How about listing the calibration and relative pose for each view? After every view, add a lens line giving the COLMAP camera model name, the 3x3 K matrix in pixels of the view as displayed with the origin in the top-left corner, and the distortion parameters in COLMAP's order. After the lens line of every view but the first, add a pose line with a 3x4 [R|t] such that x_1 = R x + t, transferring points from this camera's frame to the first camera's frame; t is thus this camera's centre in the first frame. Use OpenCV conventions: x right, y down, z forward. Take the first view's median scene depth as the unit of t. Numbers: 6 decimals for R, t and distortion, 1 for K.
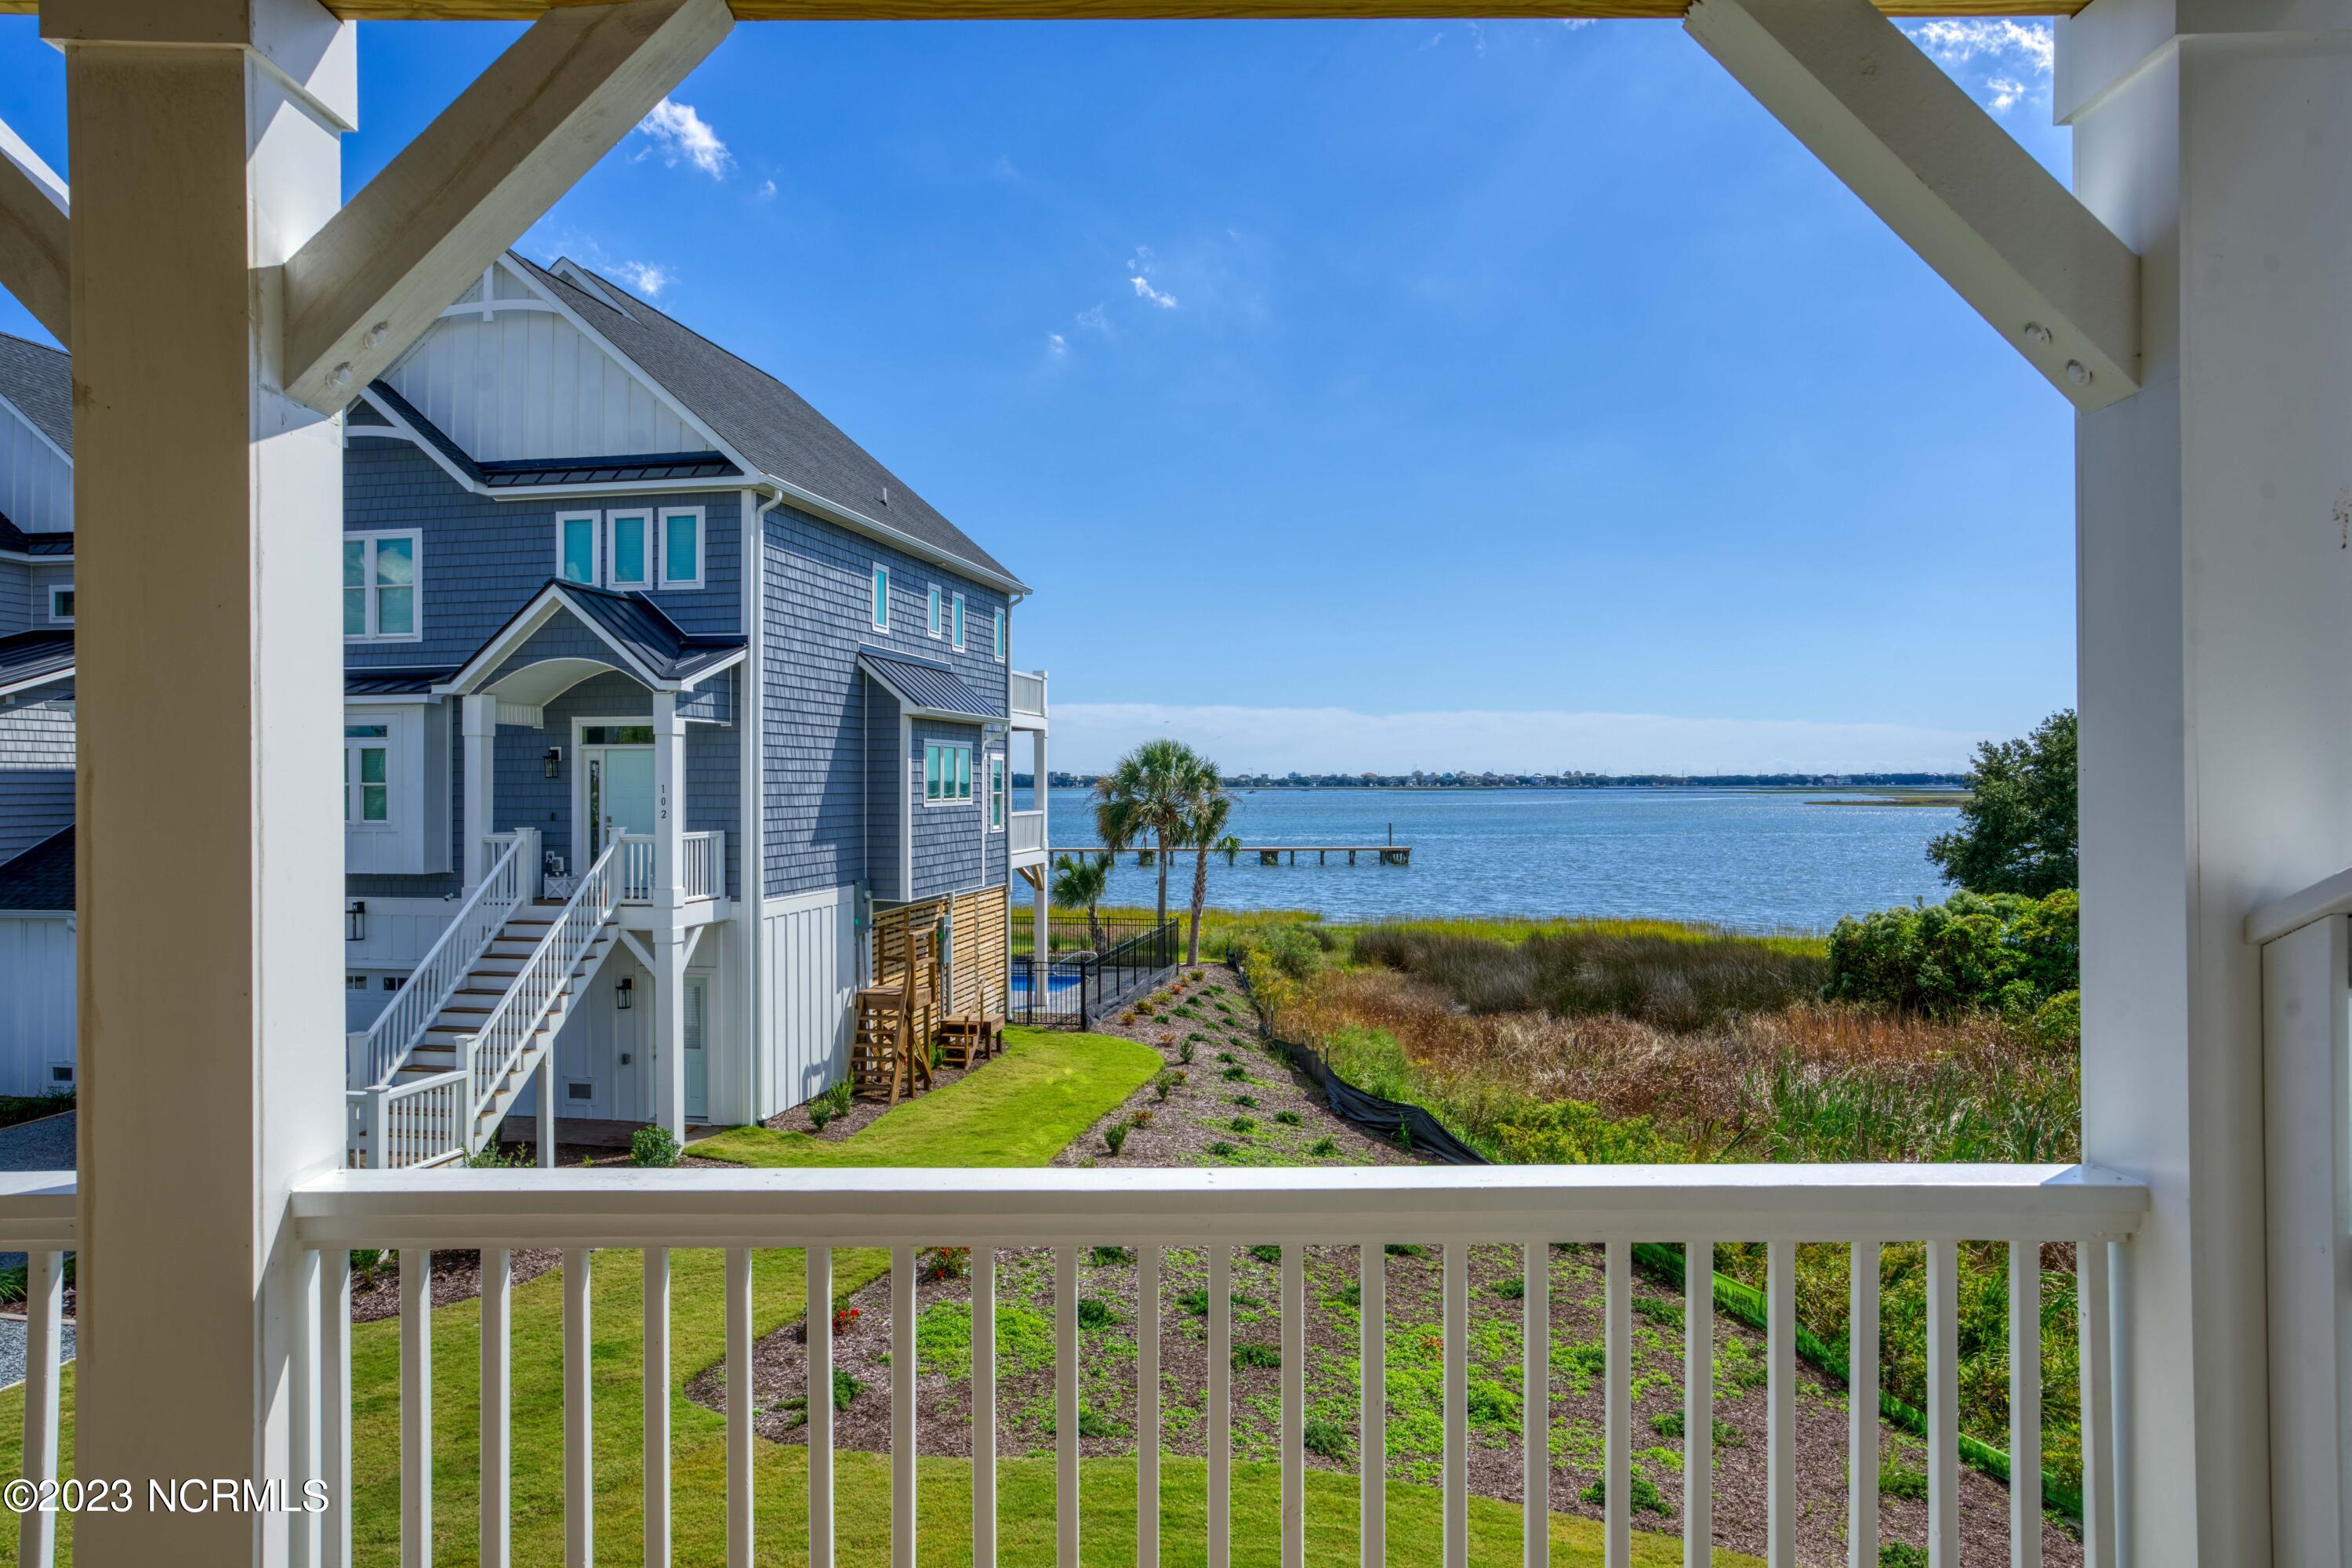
lens RADIAL K [[1512.2, 0, 1180.0], [0, 1512.2, 781.9], [0, 0, 1]] dist [-0.019199, 0.017701]
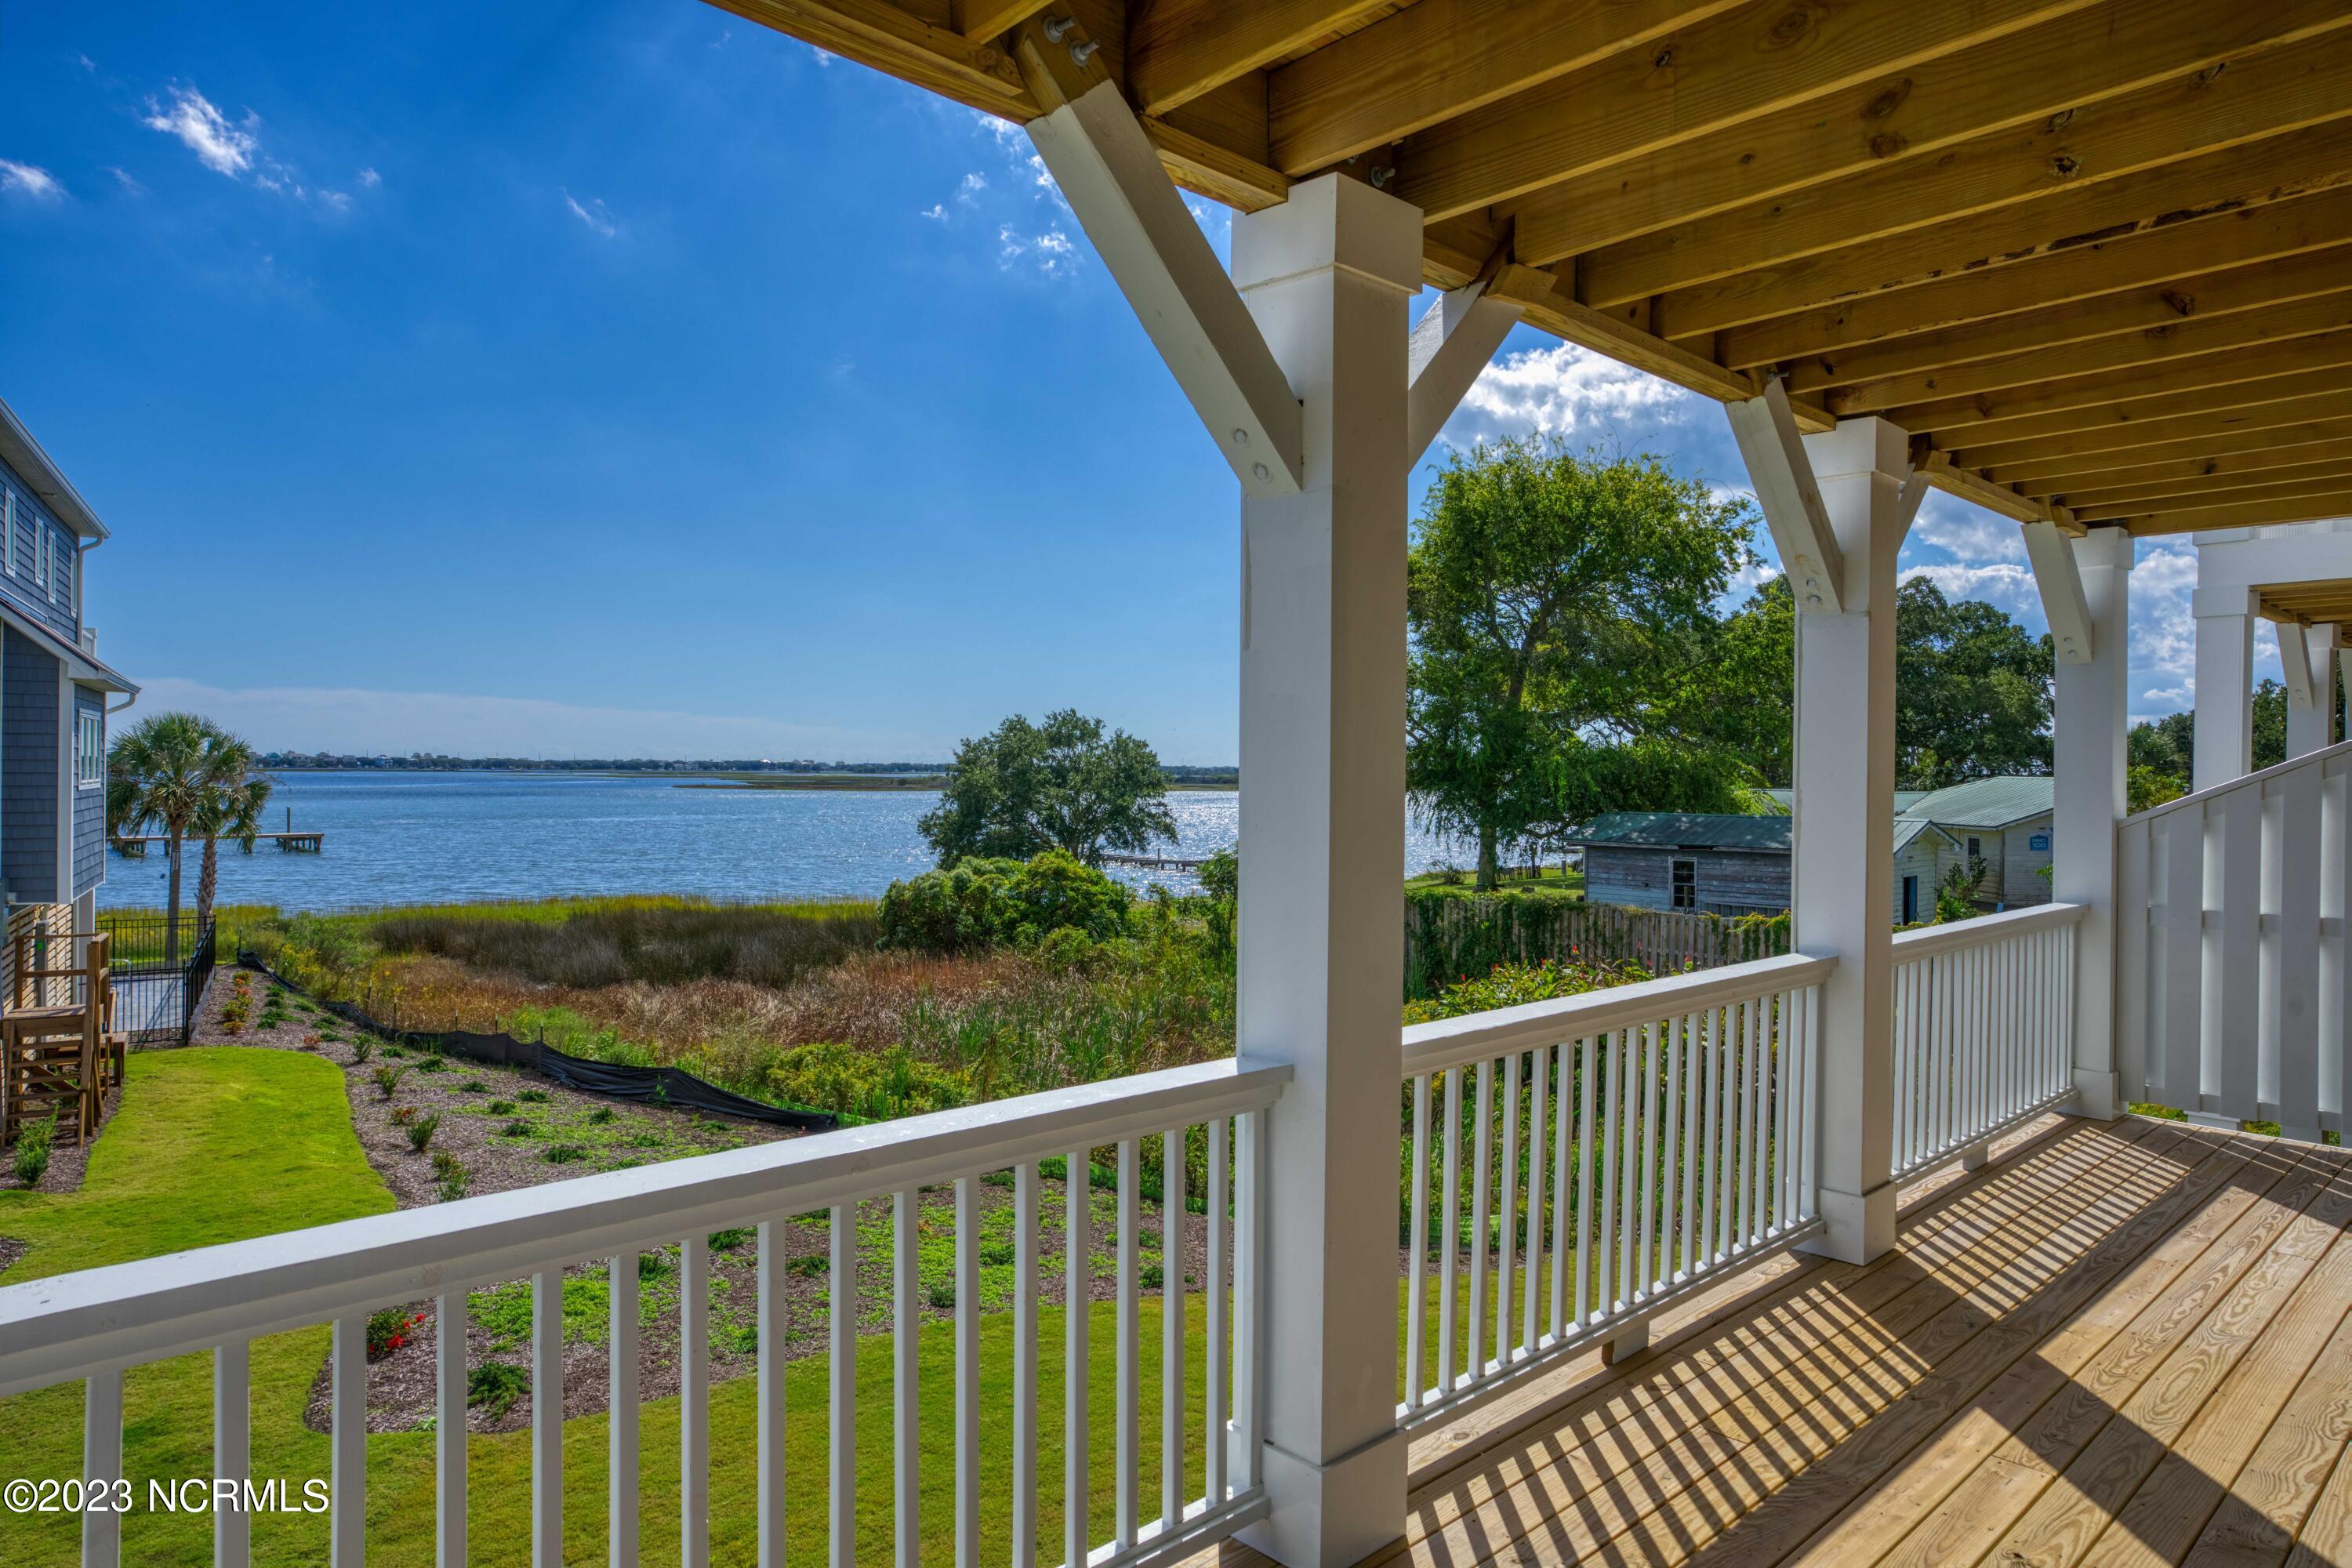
lens RADIAL K [[1417.2, 0, 1173.3], [0, 1417.2, 786.0], [0, 0, 1]] dist [-0.004677, 0.003725]
pose [[0.733076, 0.002492, 0.680142, -0.222094], [-0.011994, 0.999885, 0.009264, -0.000312], [-0.680041, -0.014949, 0.733022, 0.013418]]
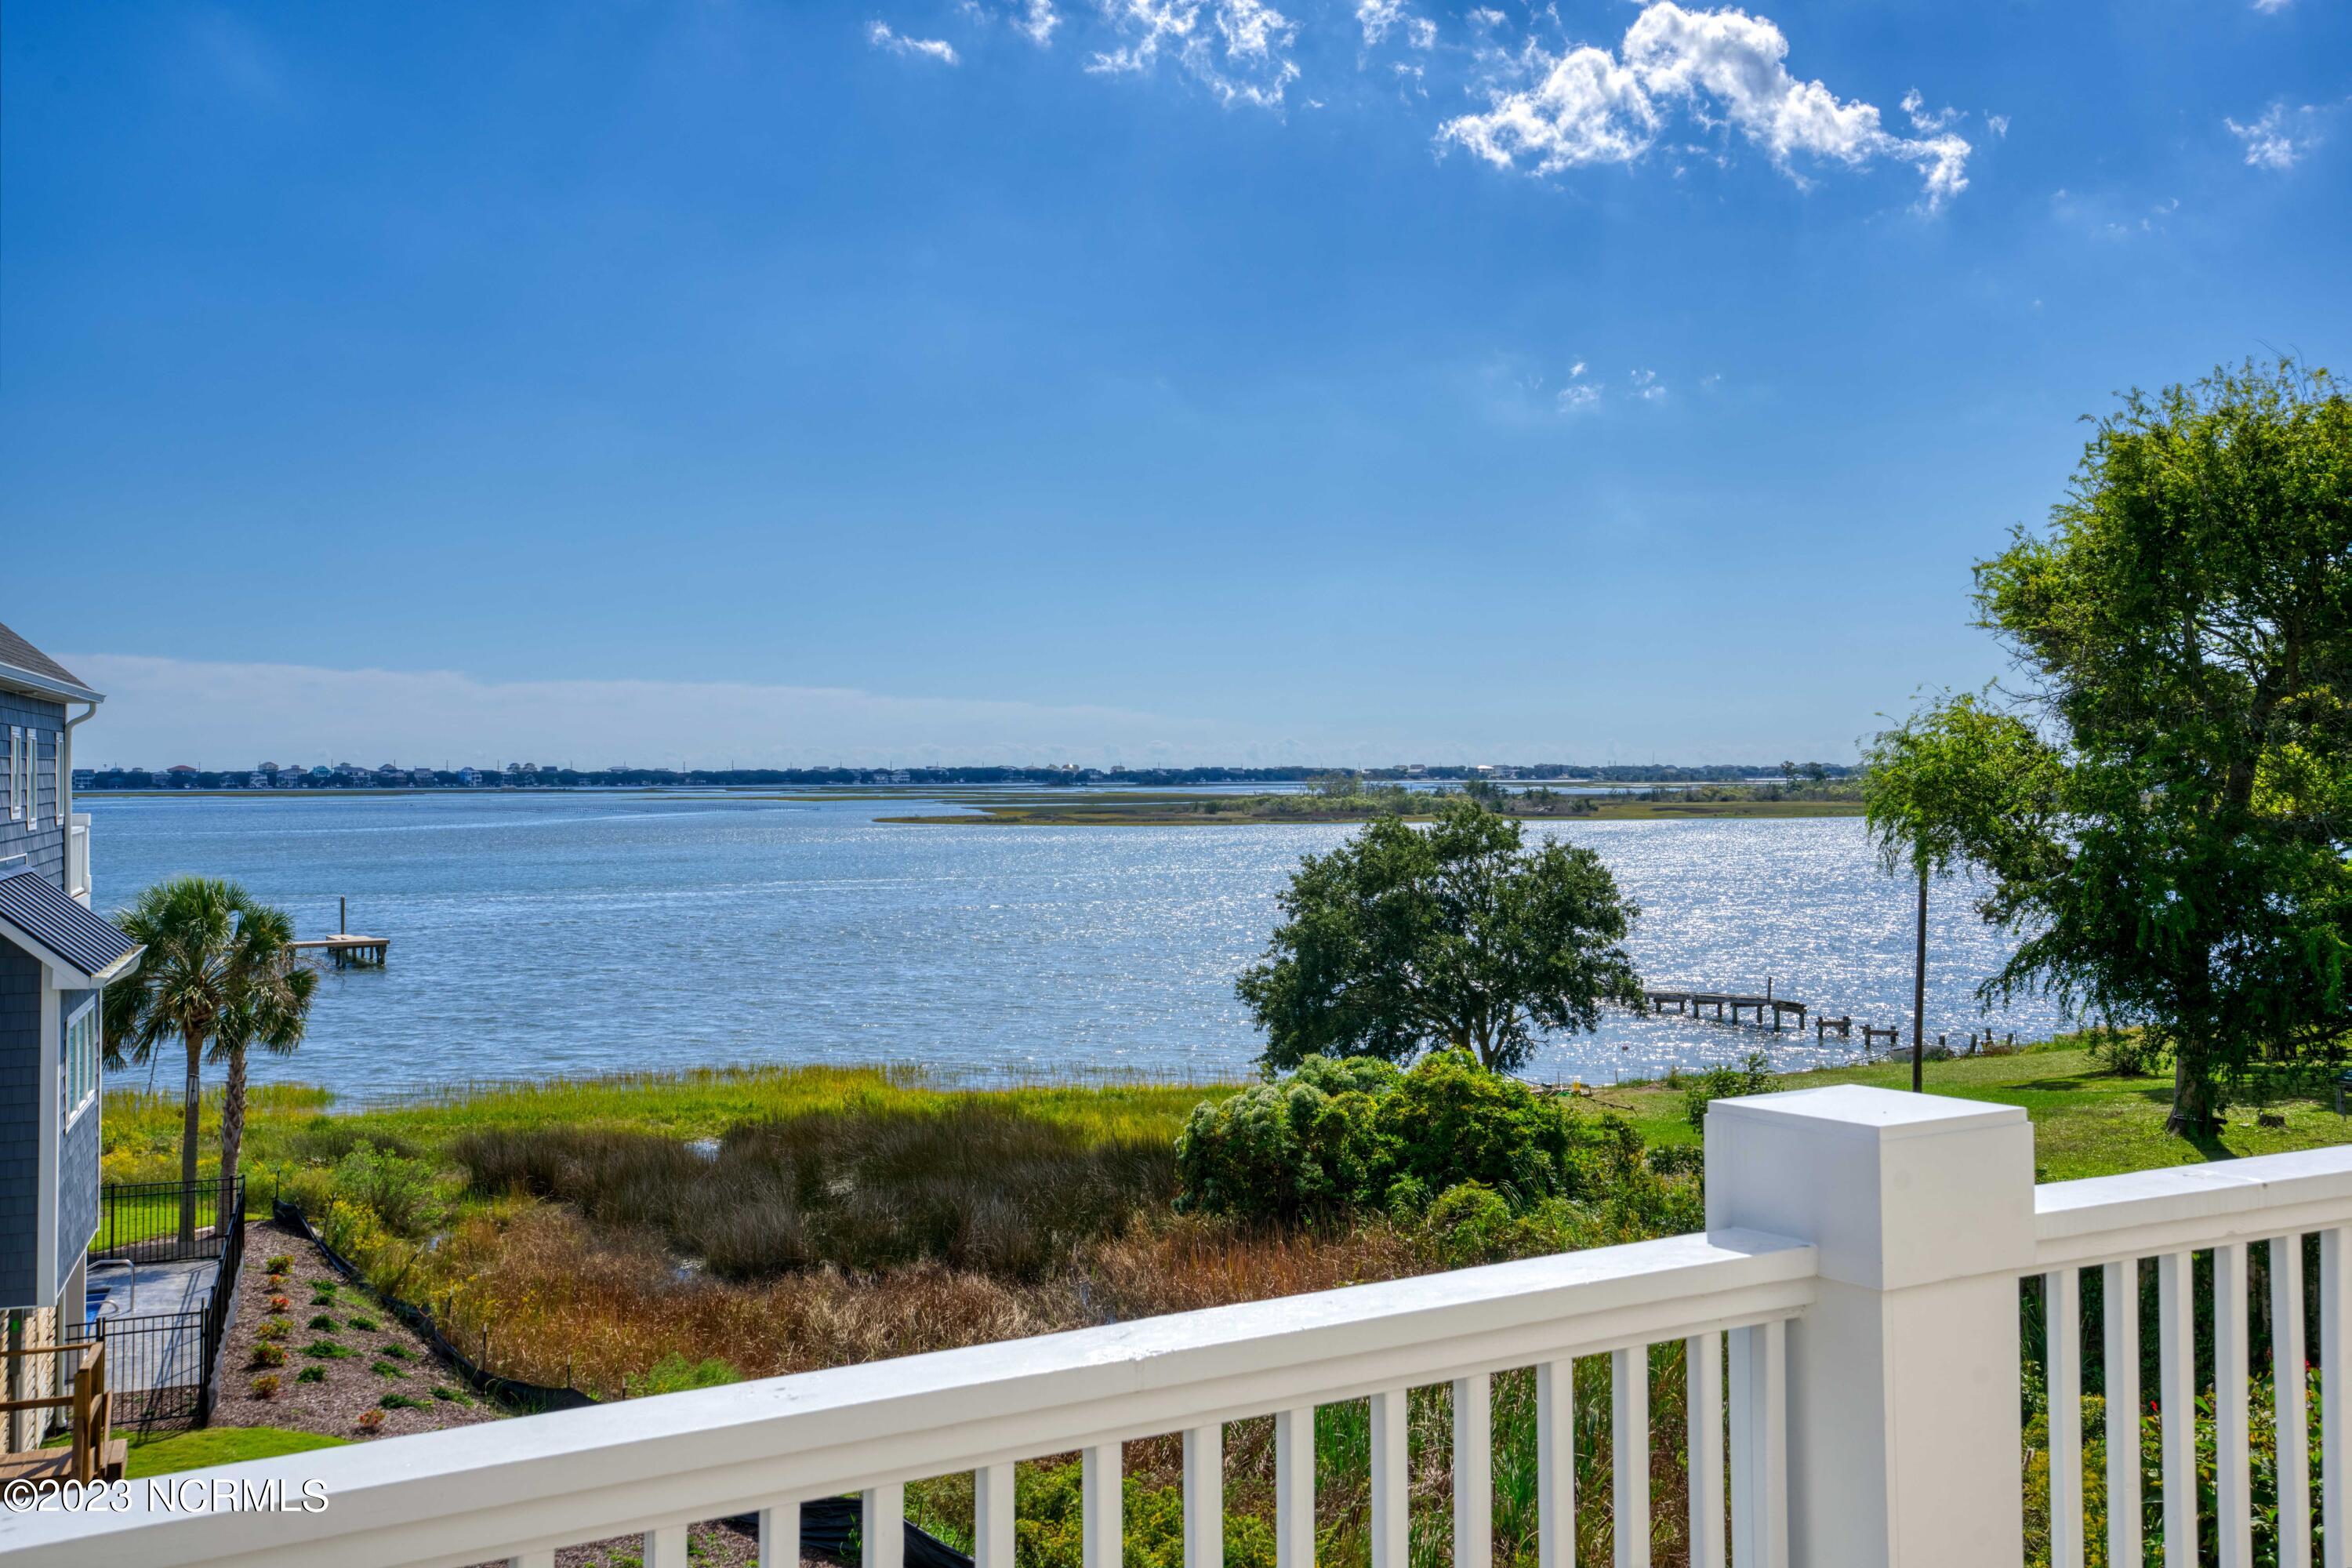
lens RADIAL K [[2233.2, 0, 1183.6], [0, 2233.2, 777.3], [0, 0, 1]] dist [0.079174, 0.000000]
pose [[0.854509, -0.001809, 0.519433, -0.223089], [0.000737, 0.999997, 0.002269, -0.107669], [-0.519436, -0.001556, 0.854508, 0.010185]]
